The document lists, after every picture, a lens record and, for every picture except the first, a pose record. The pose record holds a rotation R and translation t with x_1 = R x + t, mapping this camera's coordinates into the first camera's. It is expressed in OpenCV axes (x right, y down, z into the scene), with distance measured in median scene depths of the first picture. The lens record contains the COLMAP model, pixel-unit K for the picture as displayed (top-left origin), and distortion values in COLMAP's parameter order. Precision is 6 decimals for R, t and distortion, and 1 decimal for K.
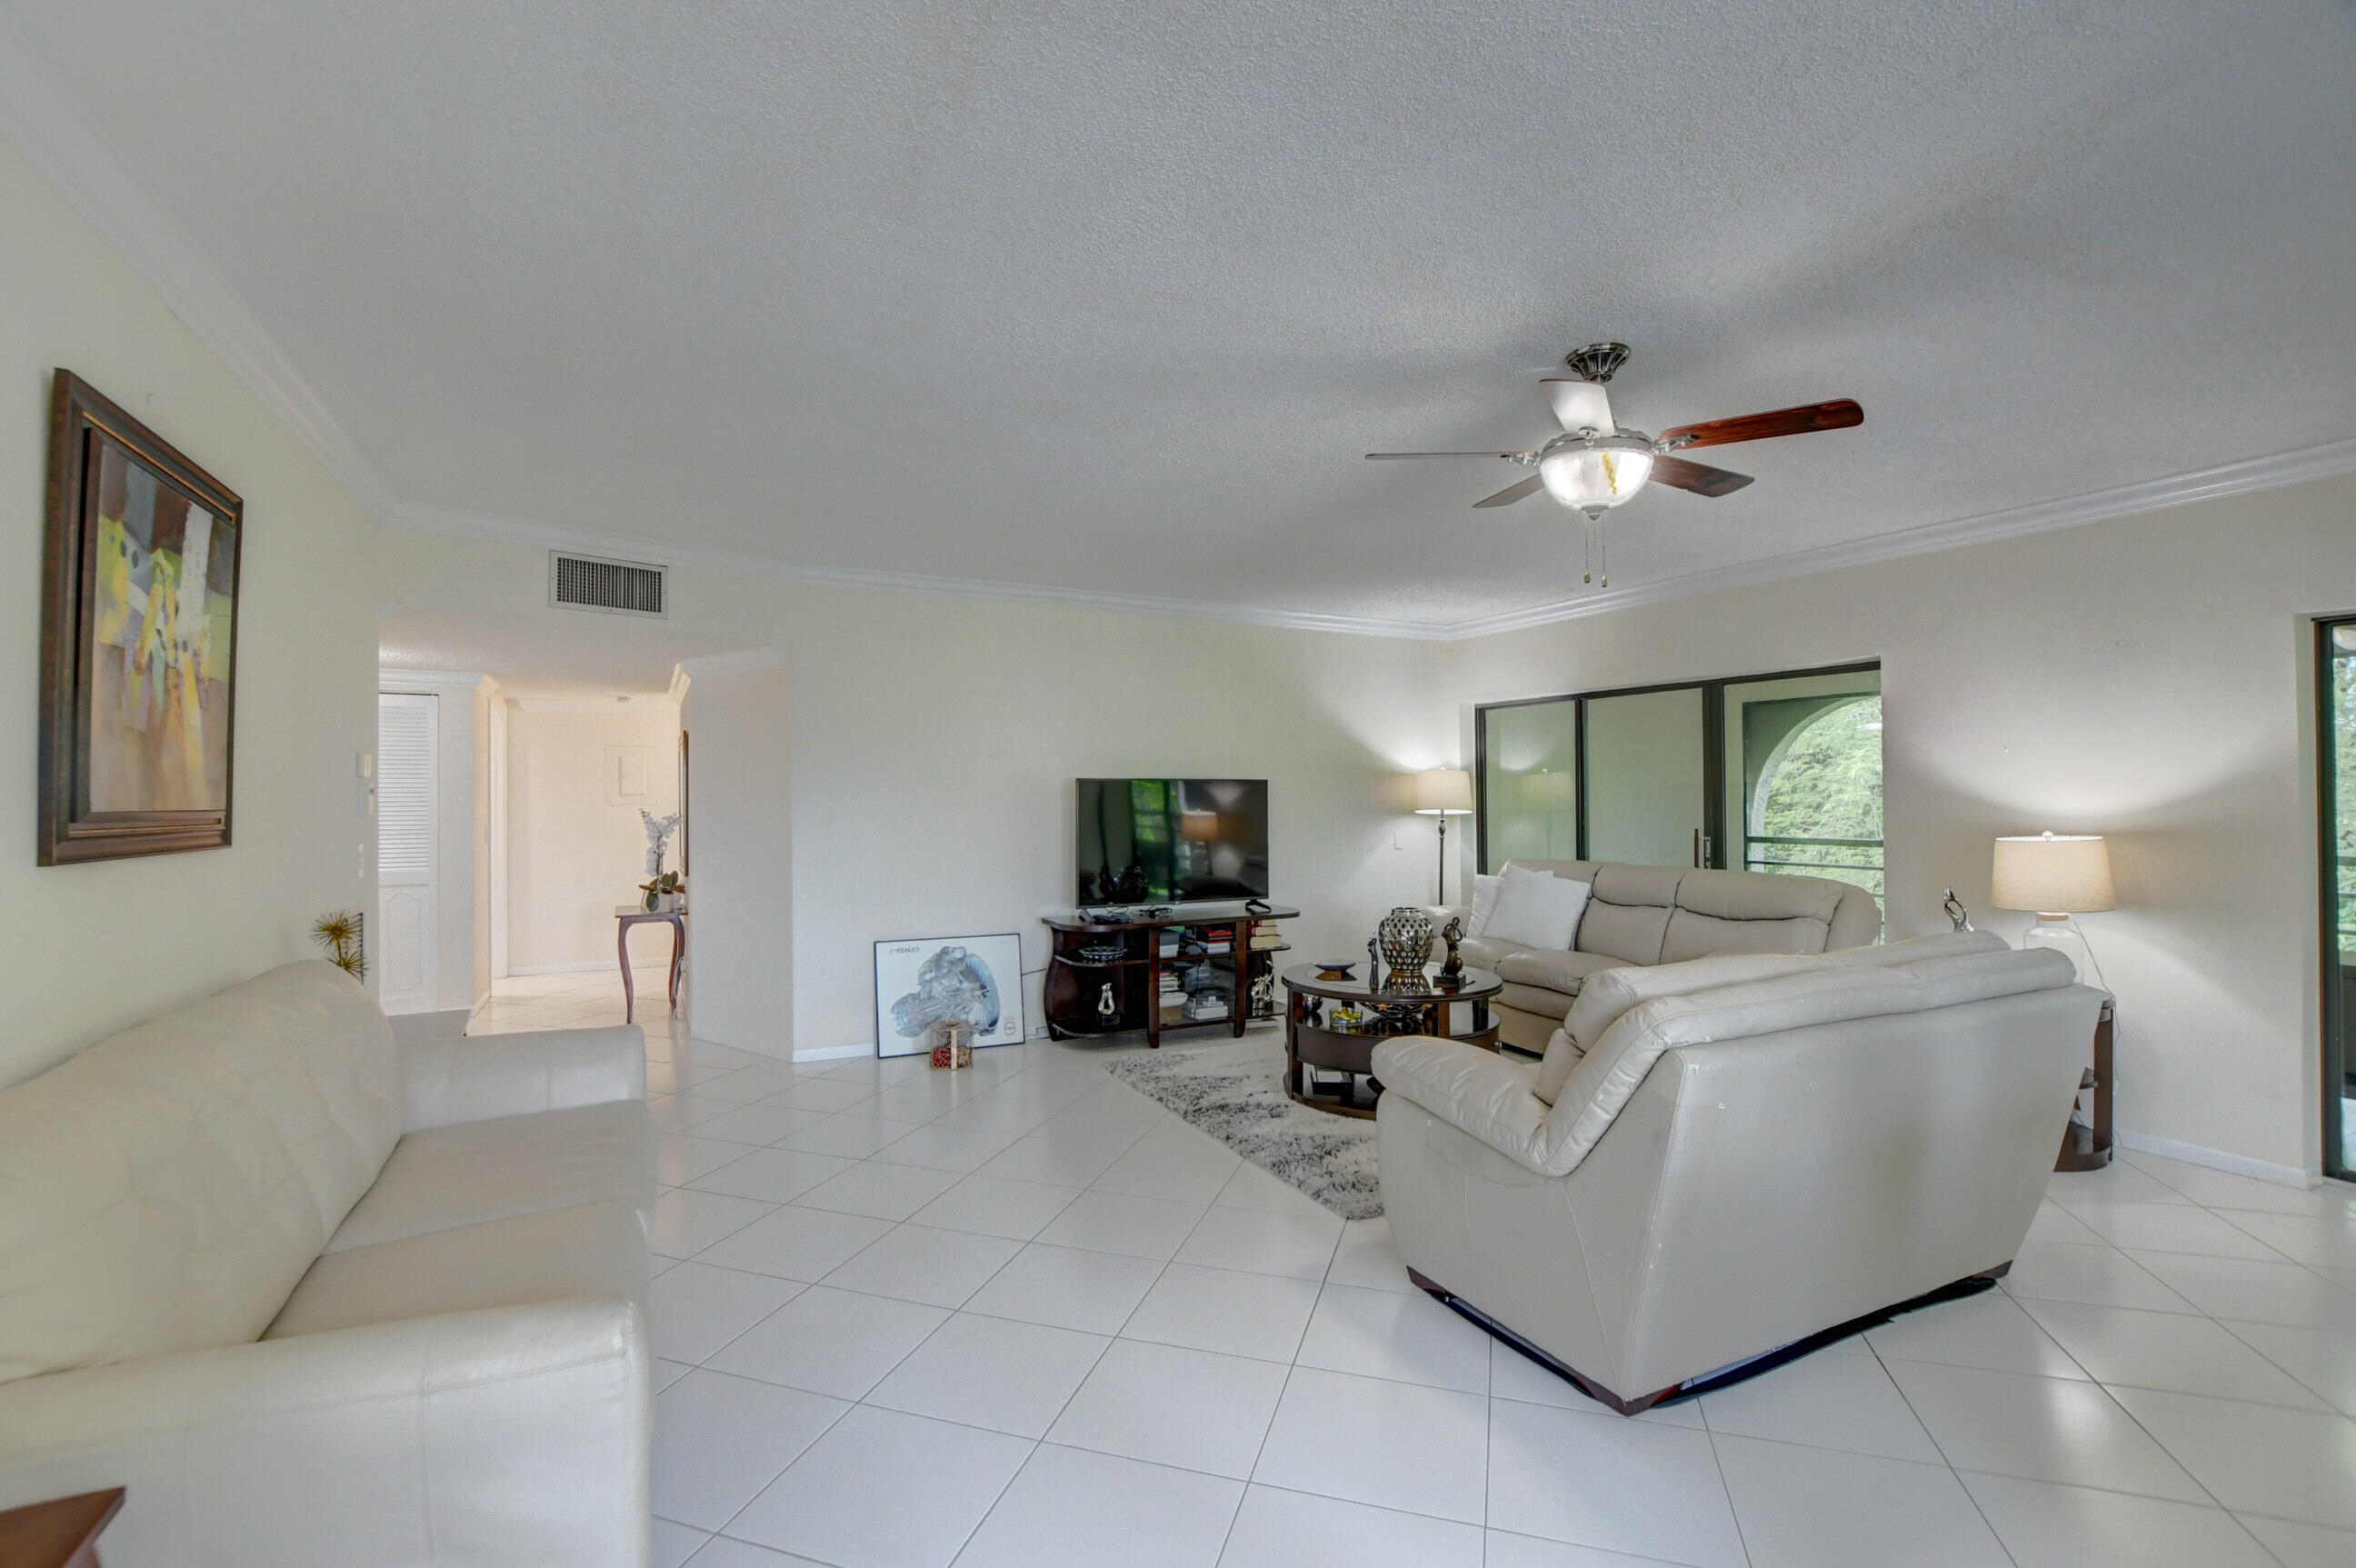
lens RADIAL K [[1047.2, 0, 1161.2], [0, 1047.2, 798.6], [0, 0, 1]] dist [-0.032180, 0.003497]
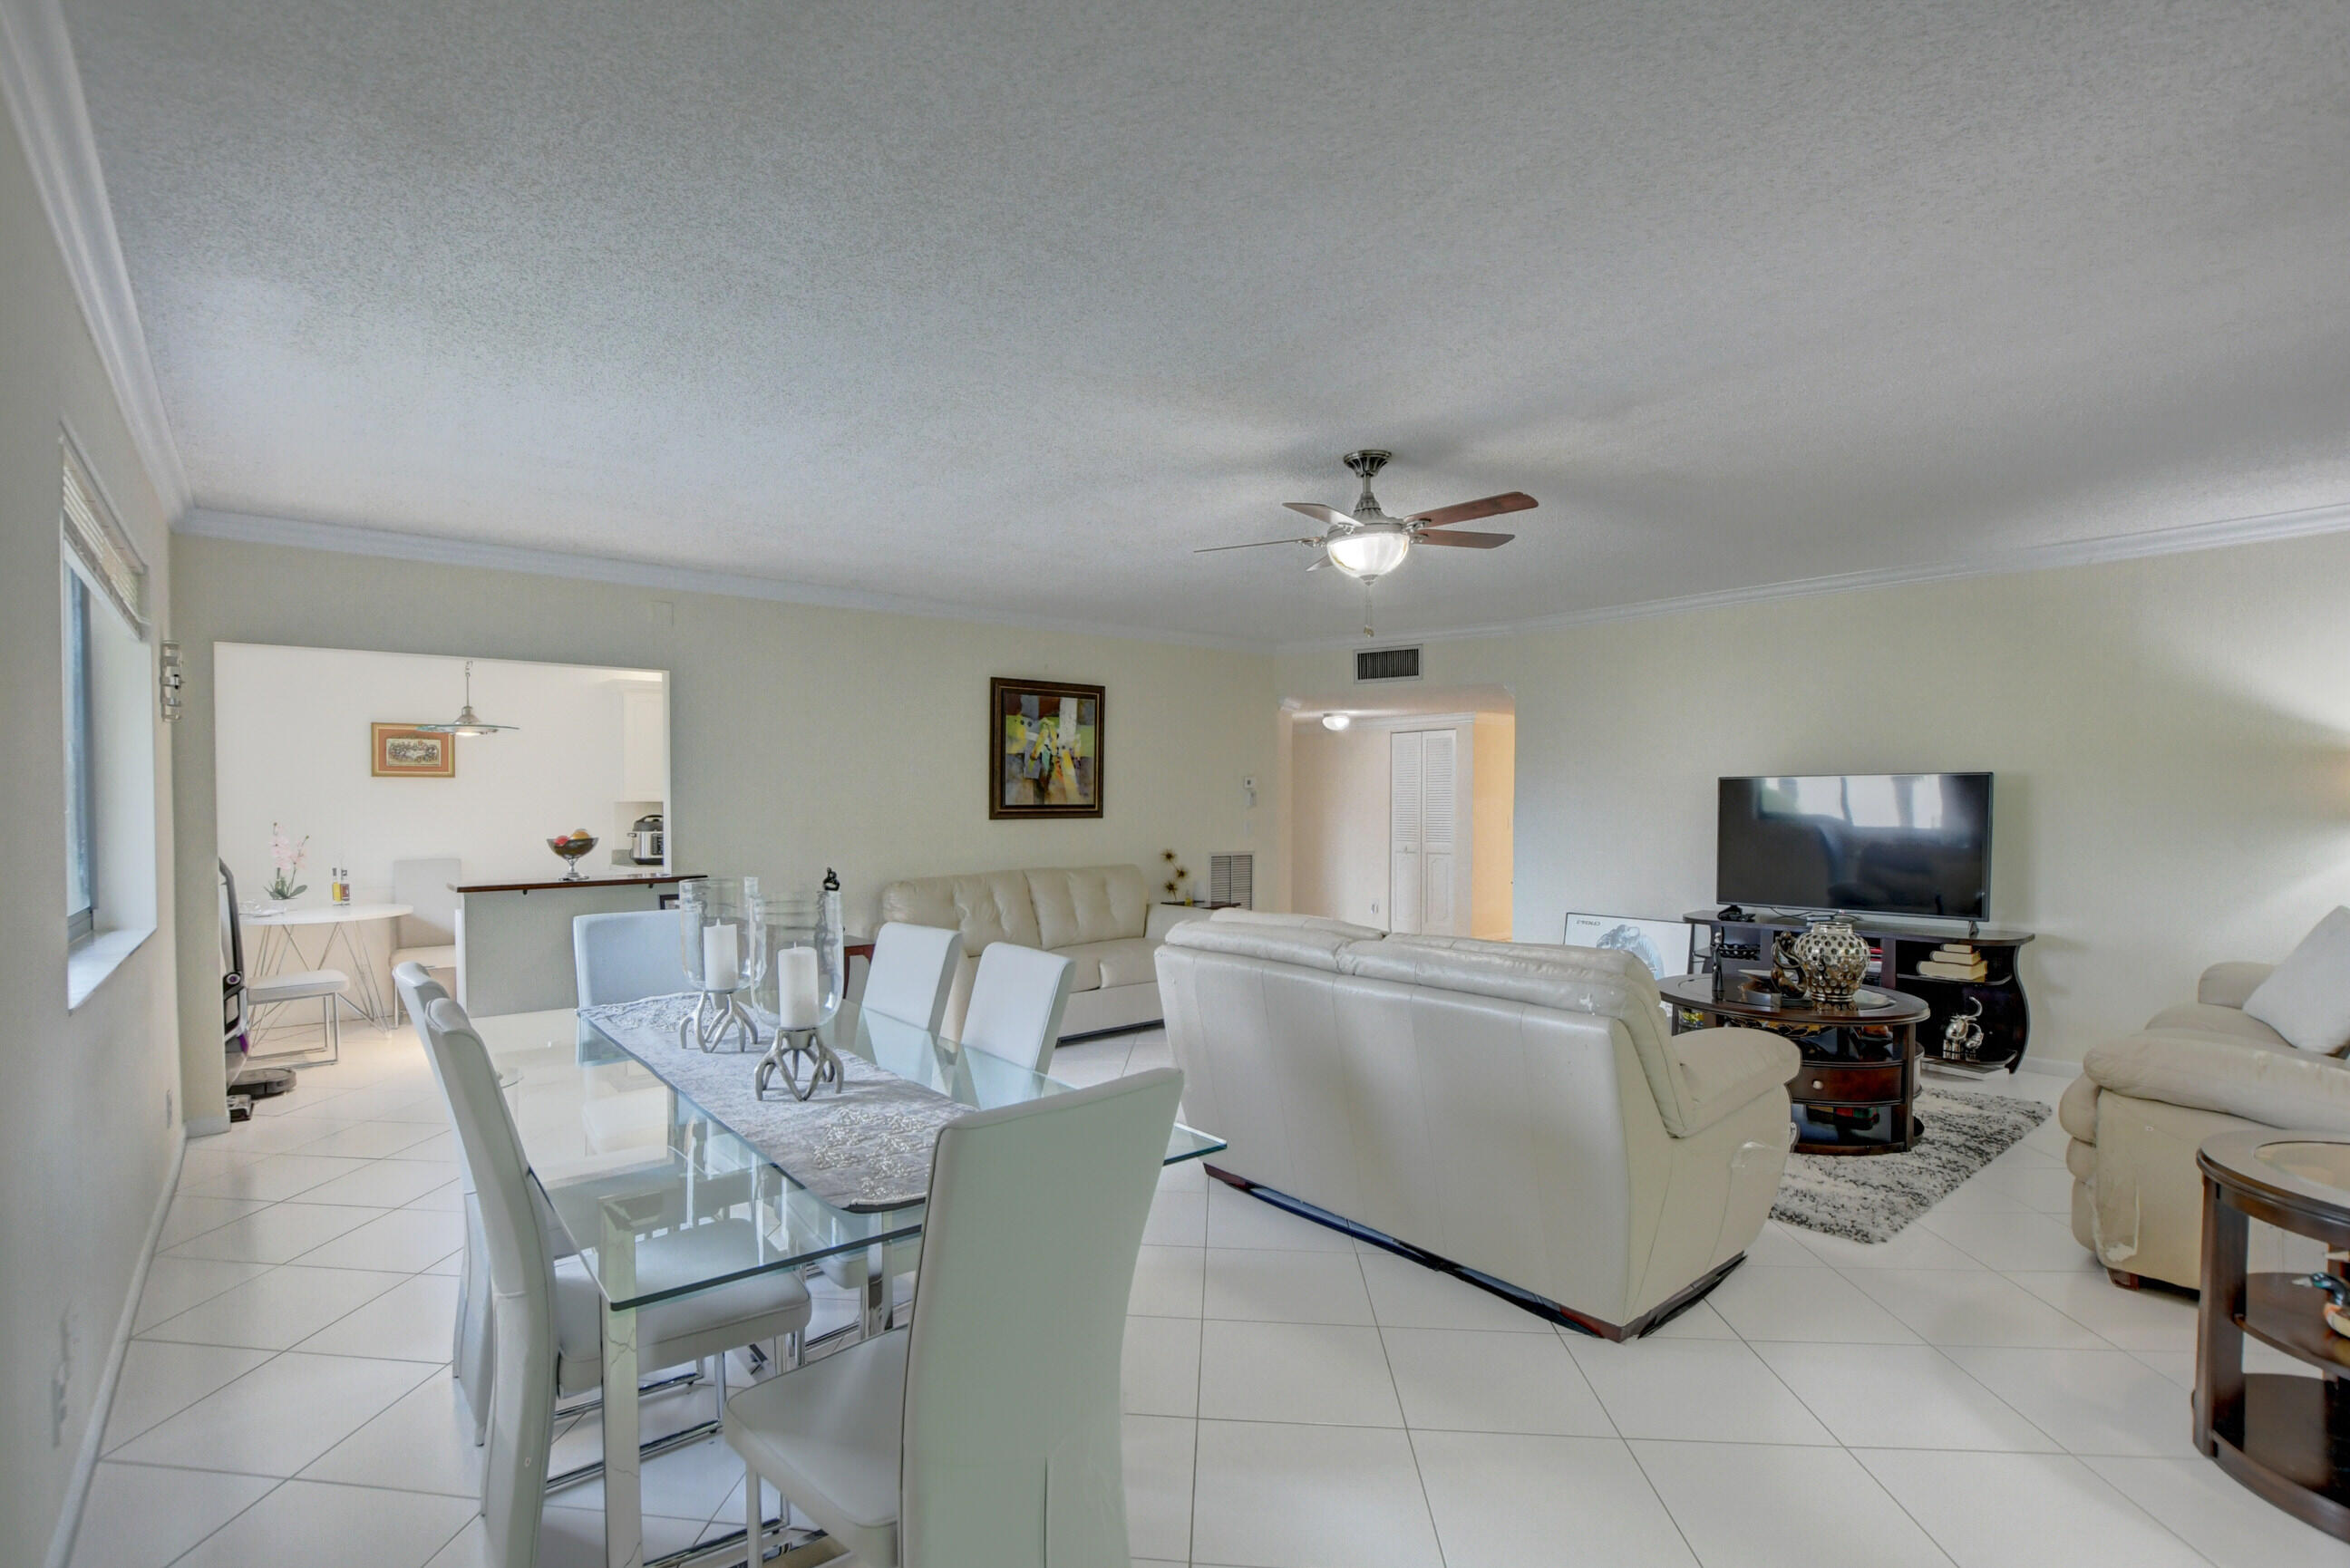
lens RADIAL K [[1044.4, 0, 1094.6], [0, 1044.4, 851.4], [0, 0, 1]] dist [-0.032180, 0.003497]
pose [[0.203189, 0.048032, -0.977961, 0.807275], [0.007555, 0.998689, 0.050619, -0.002513], [0.979110, -0.017674, 0.202560, 0.199780]]
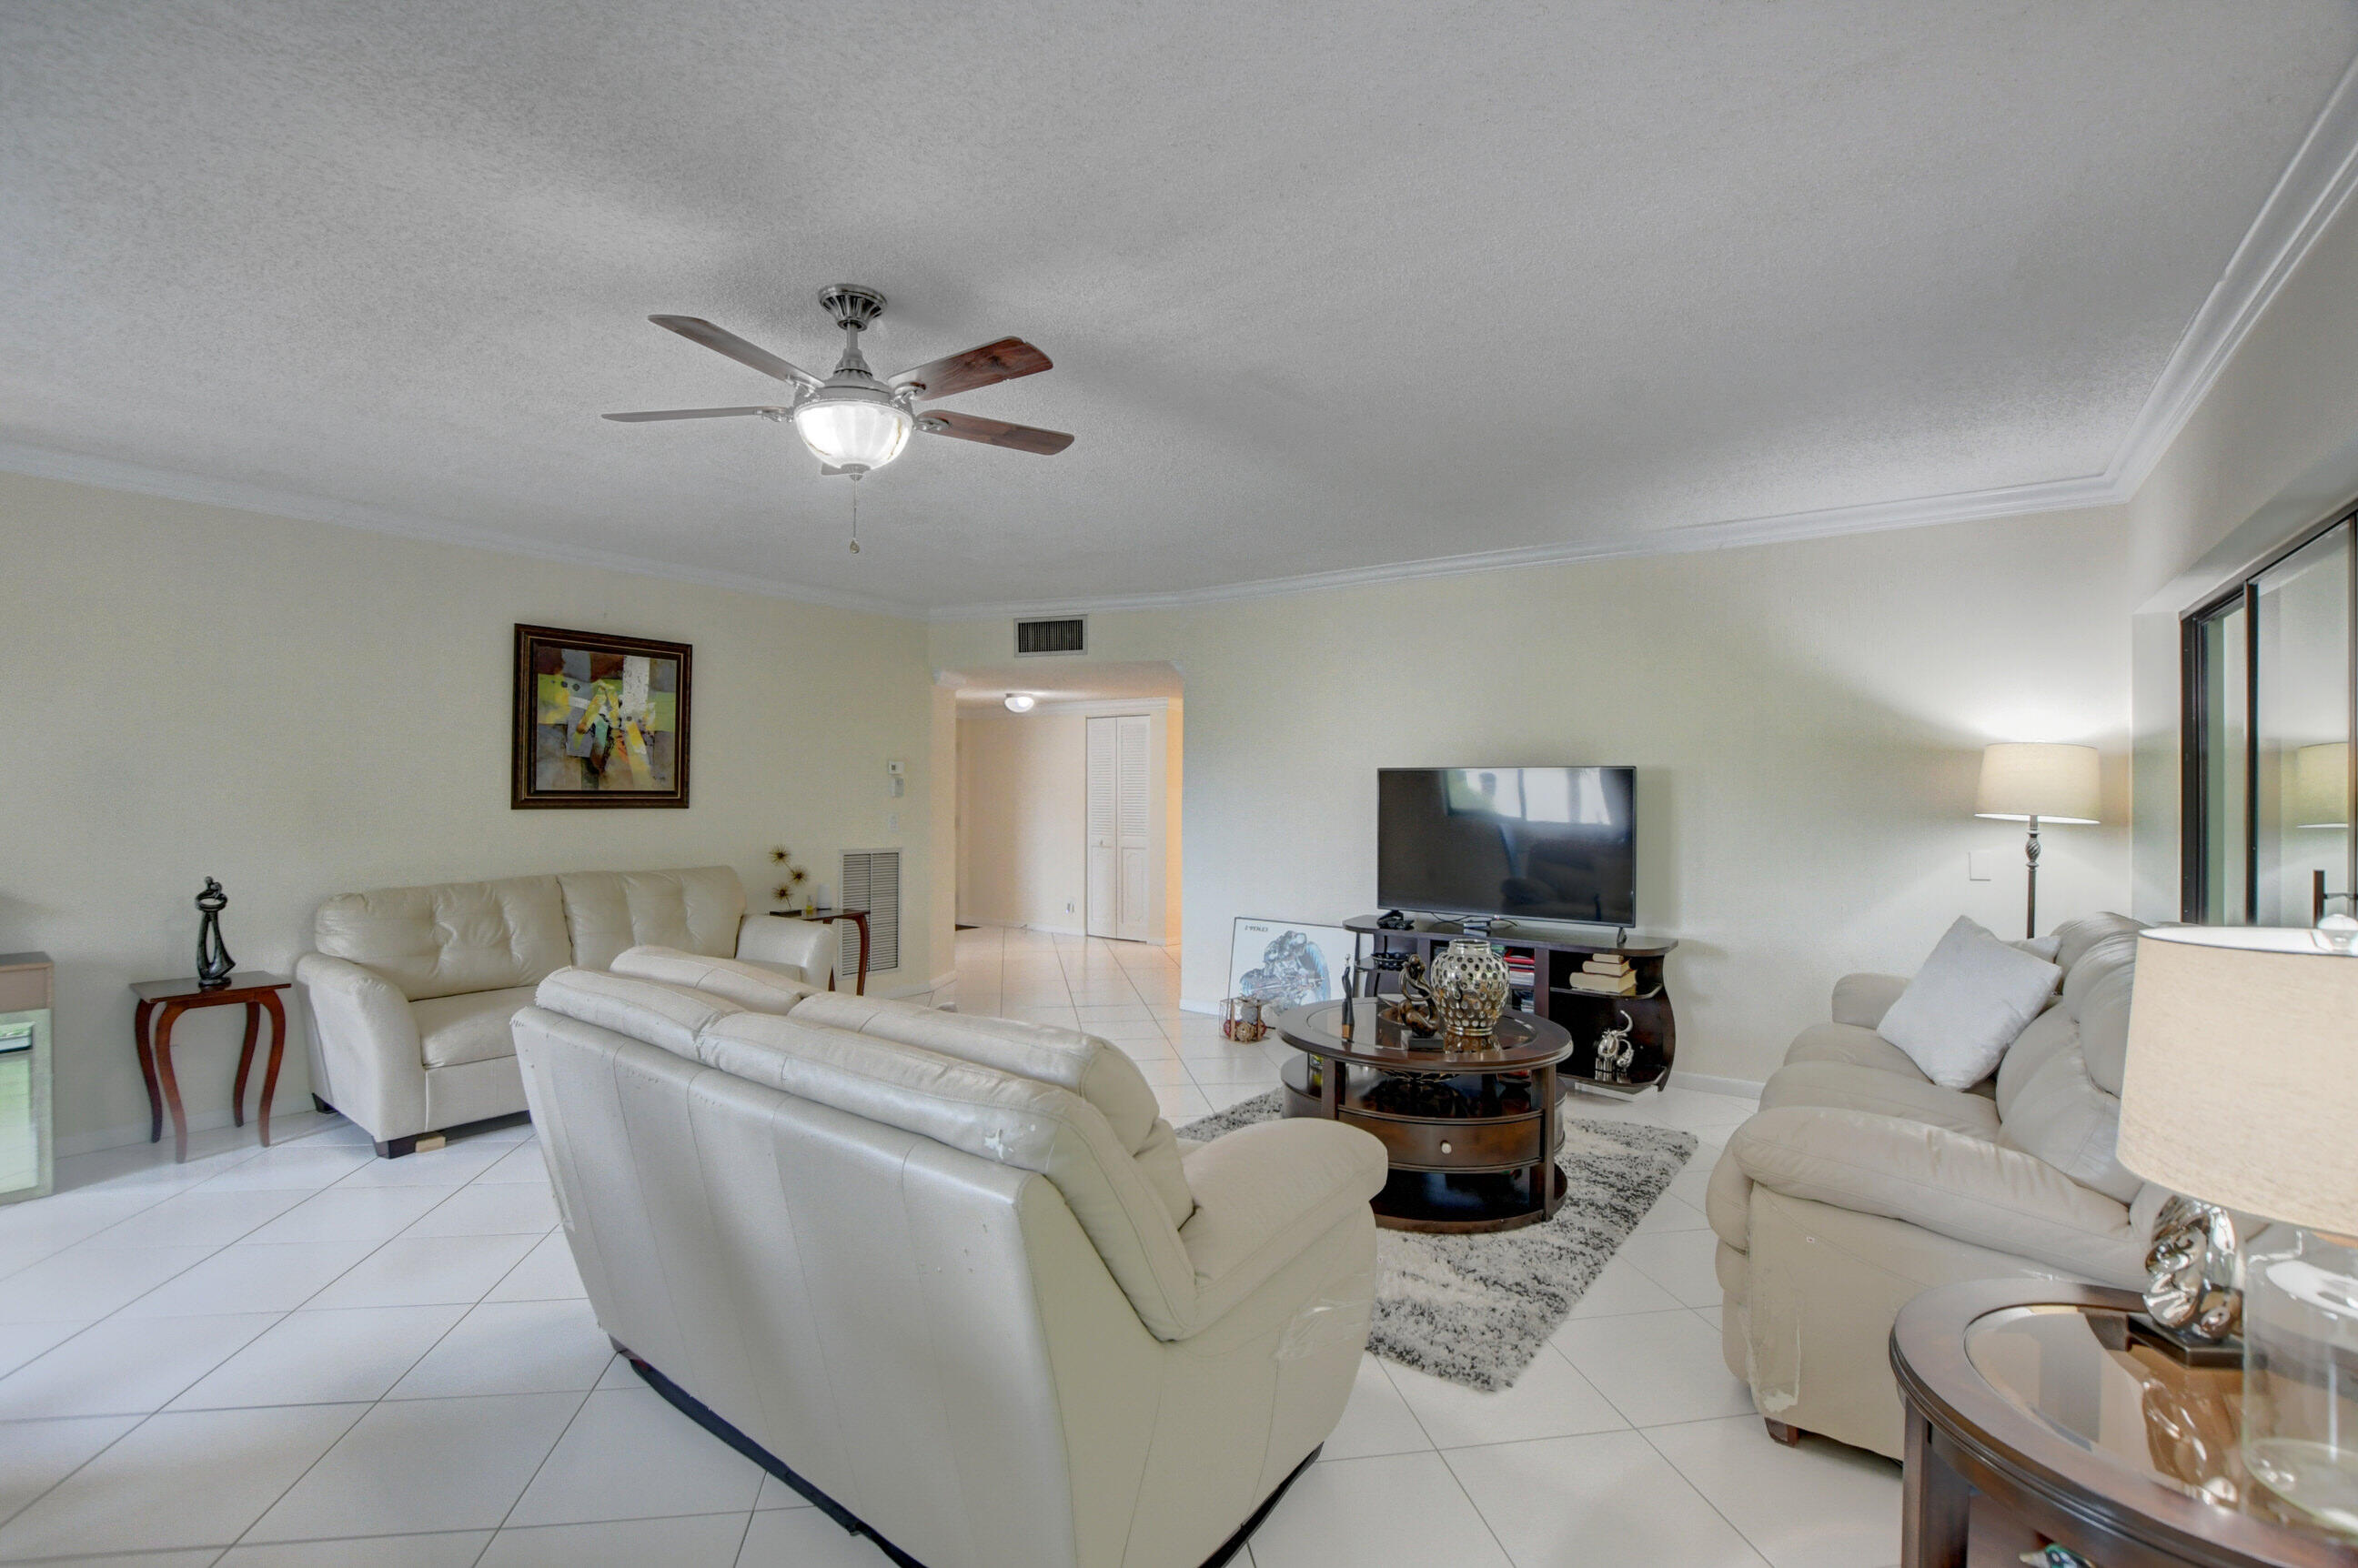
lens RADIAL K [[1048.0, 0, 1136.3], [0, 1048.0, 807.8], [0, 0, 1]] dist [-0.032180, 0.003497]
pose [[0.449392, 0.019166, -0.893129, 0.668278], [-0.004940, 0.999808, 0.018970, -0.000540], [0.893321, -0.004113, 0.449401, 0.399535]]
